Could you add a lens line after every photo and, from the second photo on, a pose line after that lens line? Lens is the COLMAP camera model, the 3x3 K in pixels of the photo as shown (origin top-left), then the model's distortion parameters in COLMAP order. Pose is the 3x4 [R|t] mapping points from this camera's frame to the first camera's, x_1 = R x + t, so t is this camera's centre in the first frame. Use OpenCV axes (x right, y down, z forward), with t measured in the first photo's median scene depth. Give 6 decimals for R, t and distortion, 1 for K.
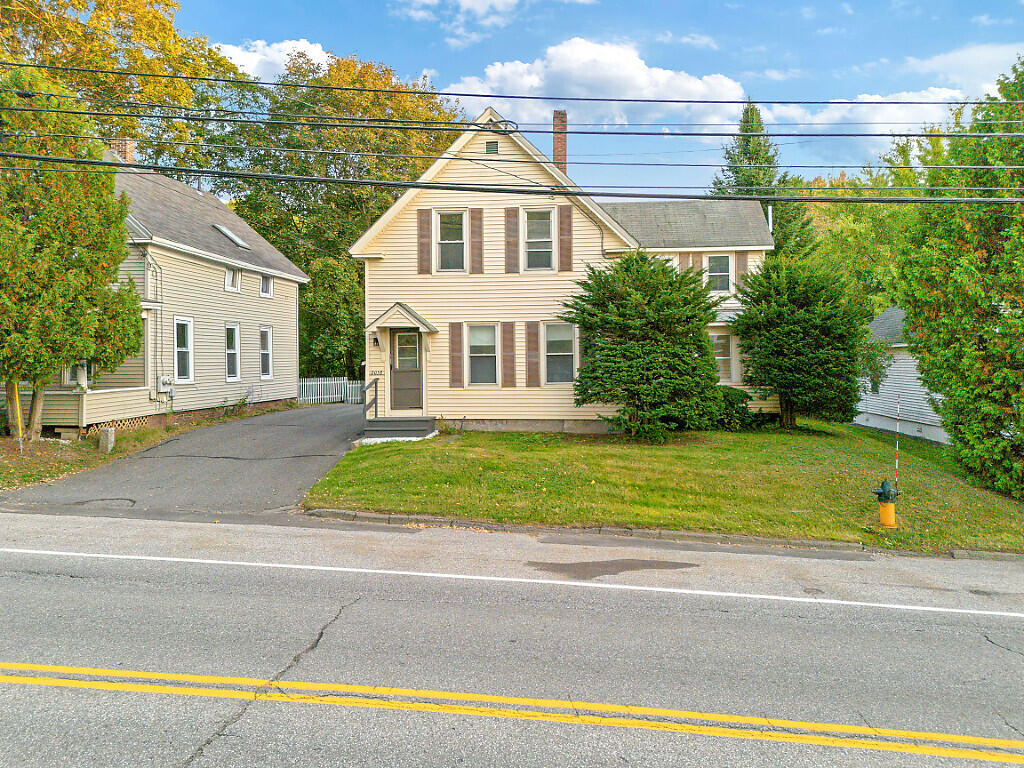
lens RADIAL K [[704.2, 0, 512.0], [0, 704.2, 384.0], [0, 0, 1]] dist [0.027113, -0.003015]
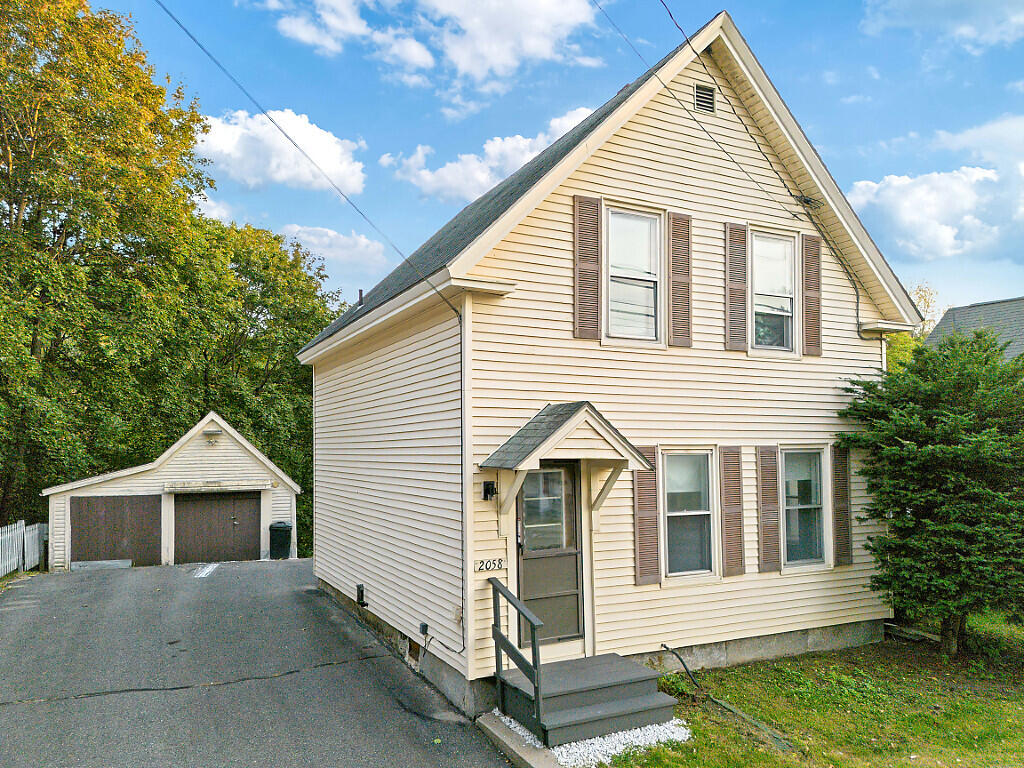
lens RADIAL K [[714.1, 0, 492.2], [0, 714.1, 426.3], [0, 0, 1]] dist [0.066885, 0.000588]
pose [[0.844919, 0.016710, 0.534633, -0.427741], [0.002492, 0.999378, -0.035174, -0.084663], [-0.534888, 0.031052, 0.844352, 0.651136]]
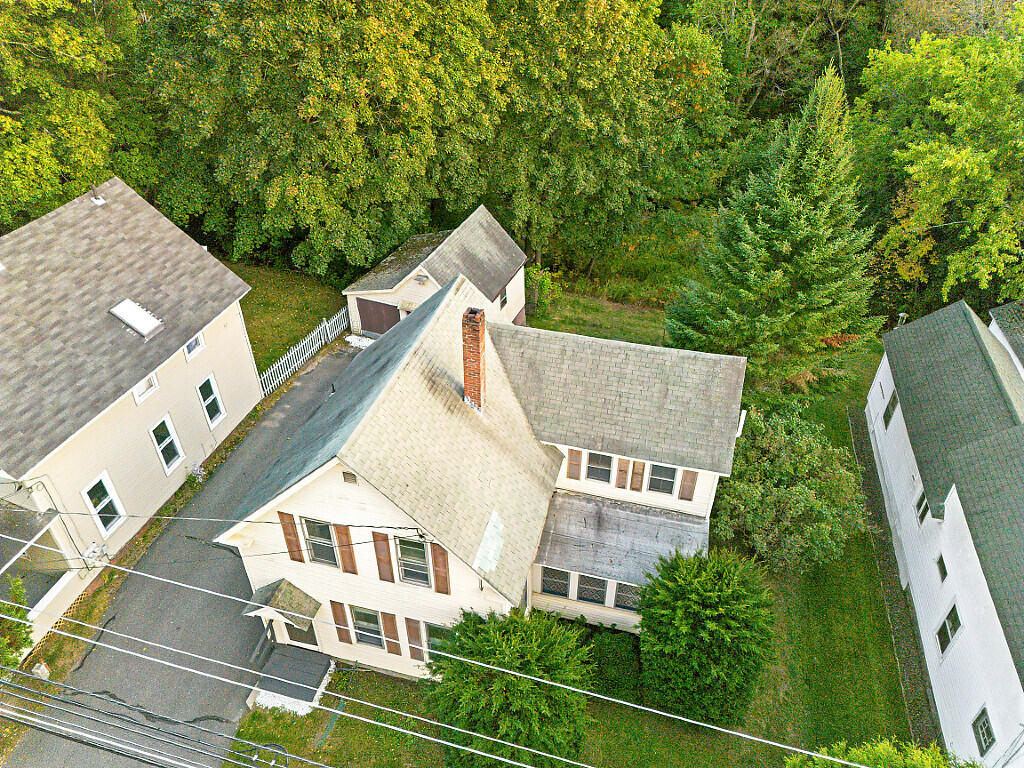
lens RADIAL K [[704.2, 0, 512.0], [0, 704.2, 384.0], [0, 0, 1]] dist [0.027113, -0.003015]
pose [[0.987030, 0.103393, -0.122805, 0.244648], [-0.008723, 0.798388, 0.602080, -0.909254], [0.160297, -0.593200, 0.788935, 0.453483]]
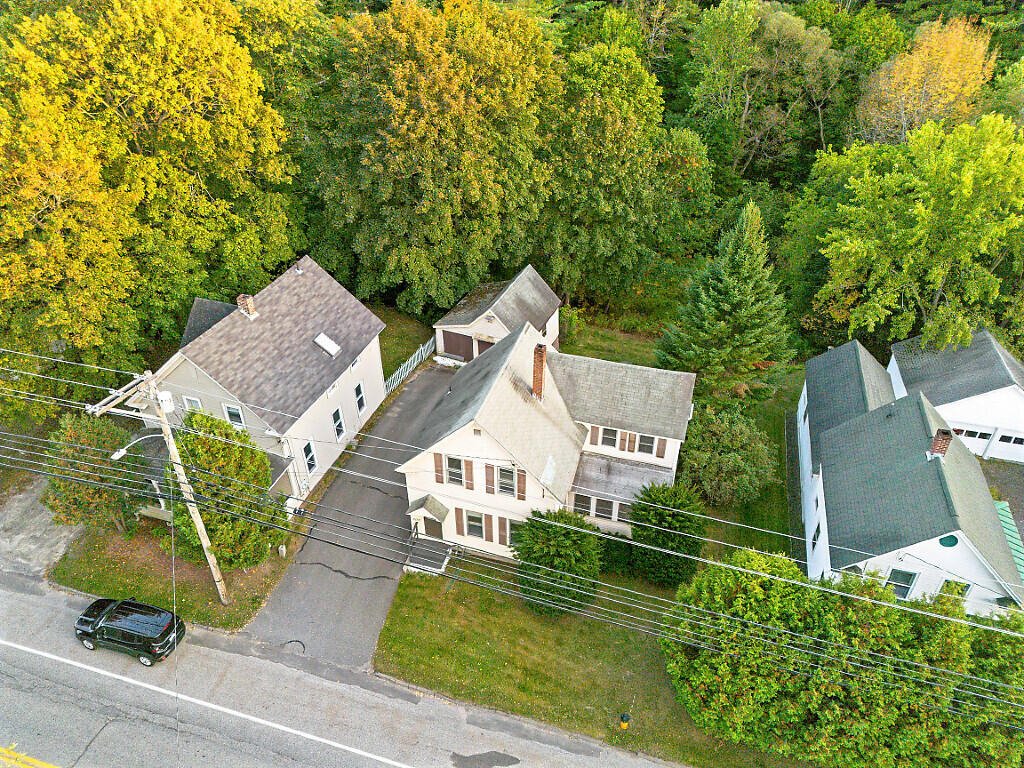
lens RADIAL K [[704.2, 0, 512.0], [0, 704.2, 384.0], [0, 0, 1]] dist [0.027113, -0.003015]
pose [[0.981778, 0.115535, -0.150877, 0.268557], [-0.006811, 0.814837, 0.579650, -1.320206], [0.189910, -0.568060, 0.800776, -0.167918]]
